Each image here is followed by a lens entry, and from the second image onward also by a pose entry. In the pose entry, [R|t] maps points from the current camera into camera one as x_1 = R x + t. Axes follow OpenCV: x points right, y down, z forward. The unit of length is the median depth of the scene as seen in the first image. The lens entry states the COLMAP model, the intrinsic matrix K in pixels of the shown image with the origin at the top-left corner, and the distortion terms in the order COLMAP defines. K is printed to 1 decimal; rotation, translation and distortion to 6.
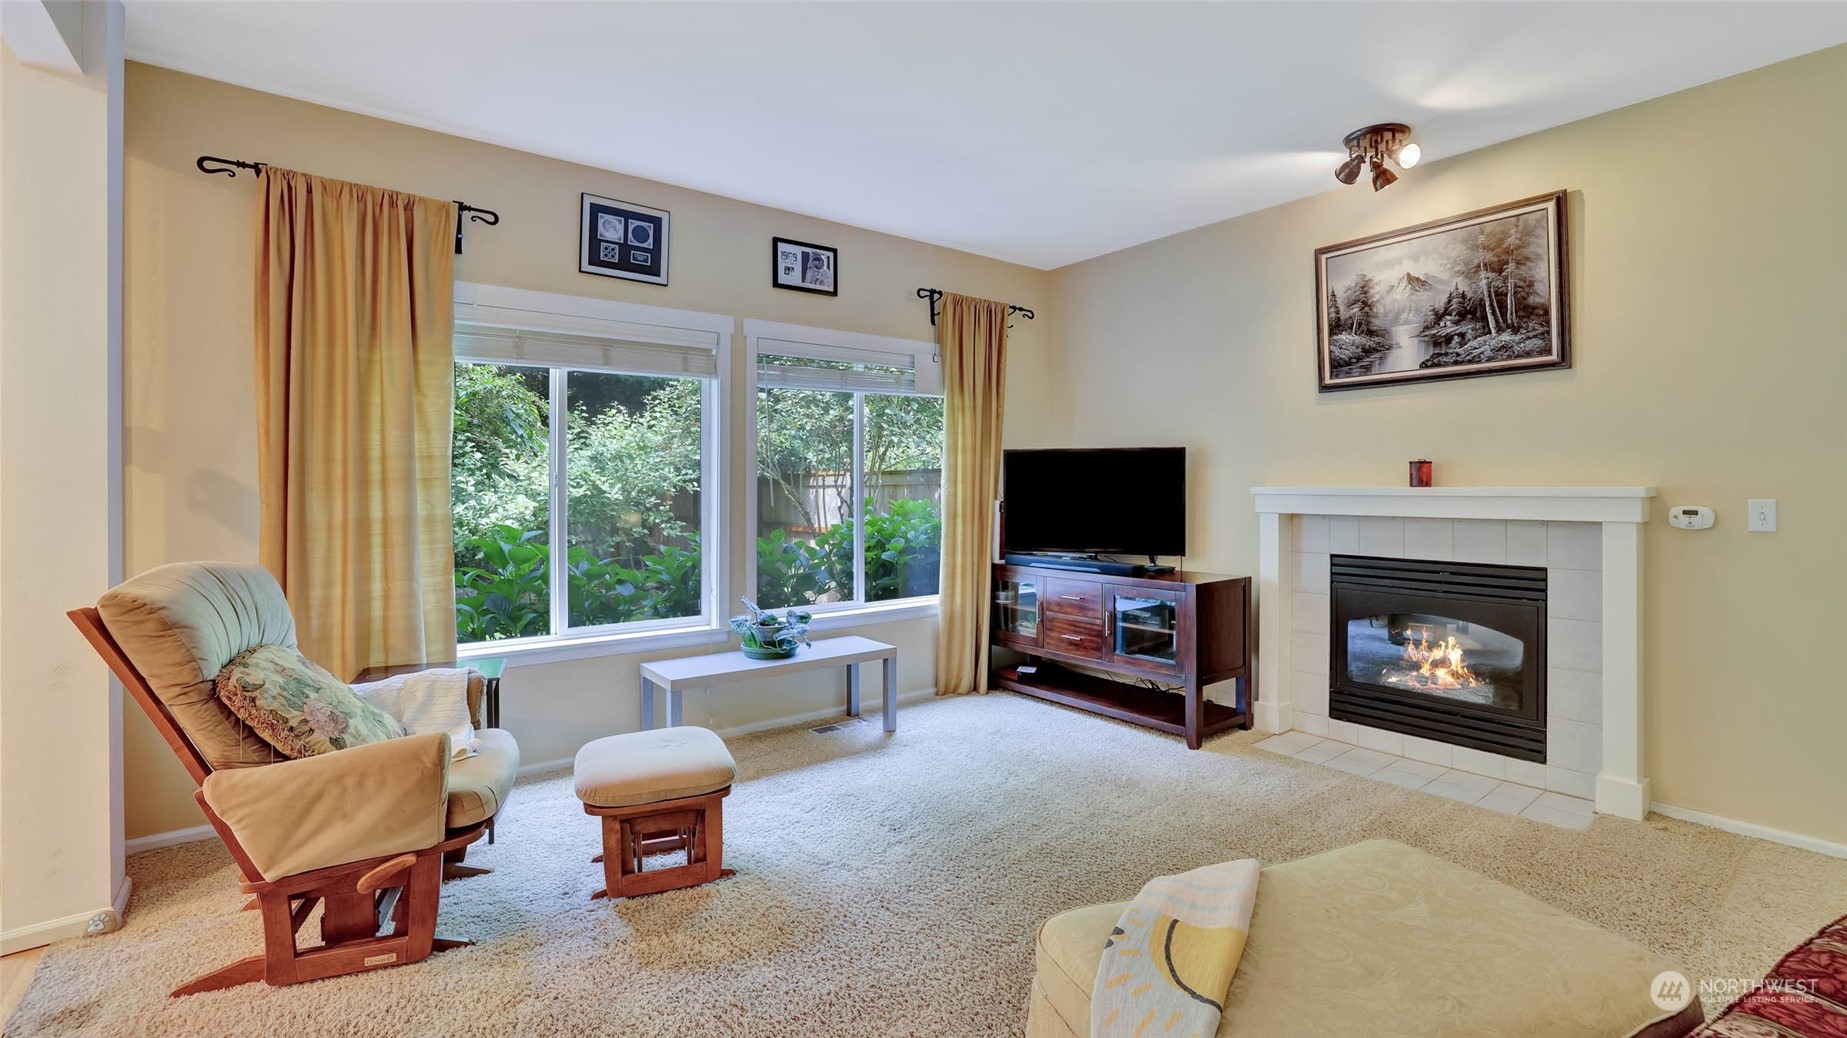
lens RADIAL K [[808.8, 0, 927.8], [0, 808.8, 483.2], [0, 0, 1]] dist [-0.033621, 0.007723]
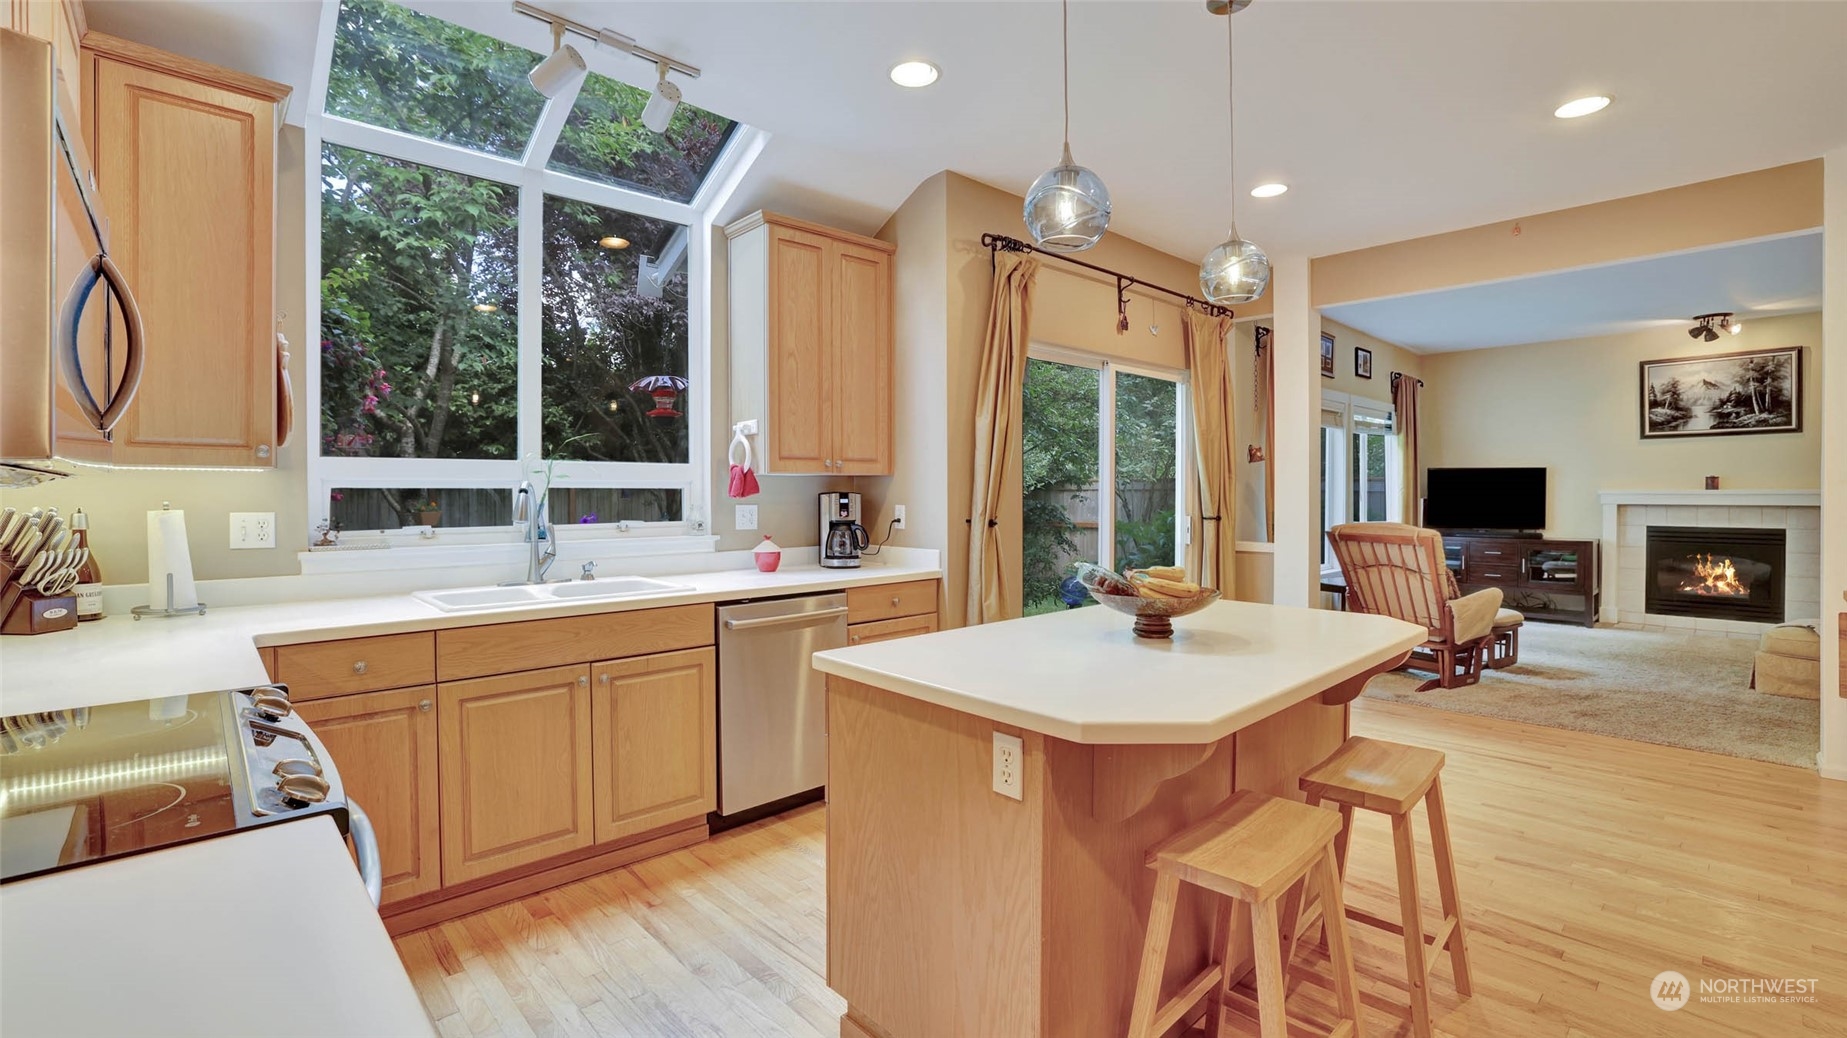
lens RADIAL K [[808.8, 0, 899.7], [0, 808.8, 502.2], [0, 0, 1]] dist [-0.033621, 0.007723]
pose [[0.995664, -0.003598, 0.092951, -1.535671], [0.001907, 0.999831, 0.018271, -0.003187], [-0.093001, -0.018014, 0.995503, -0.733146]]
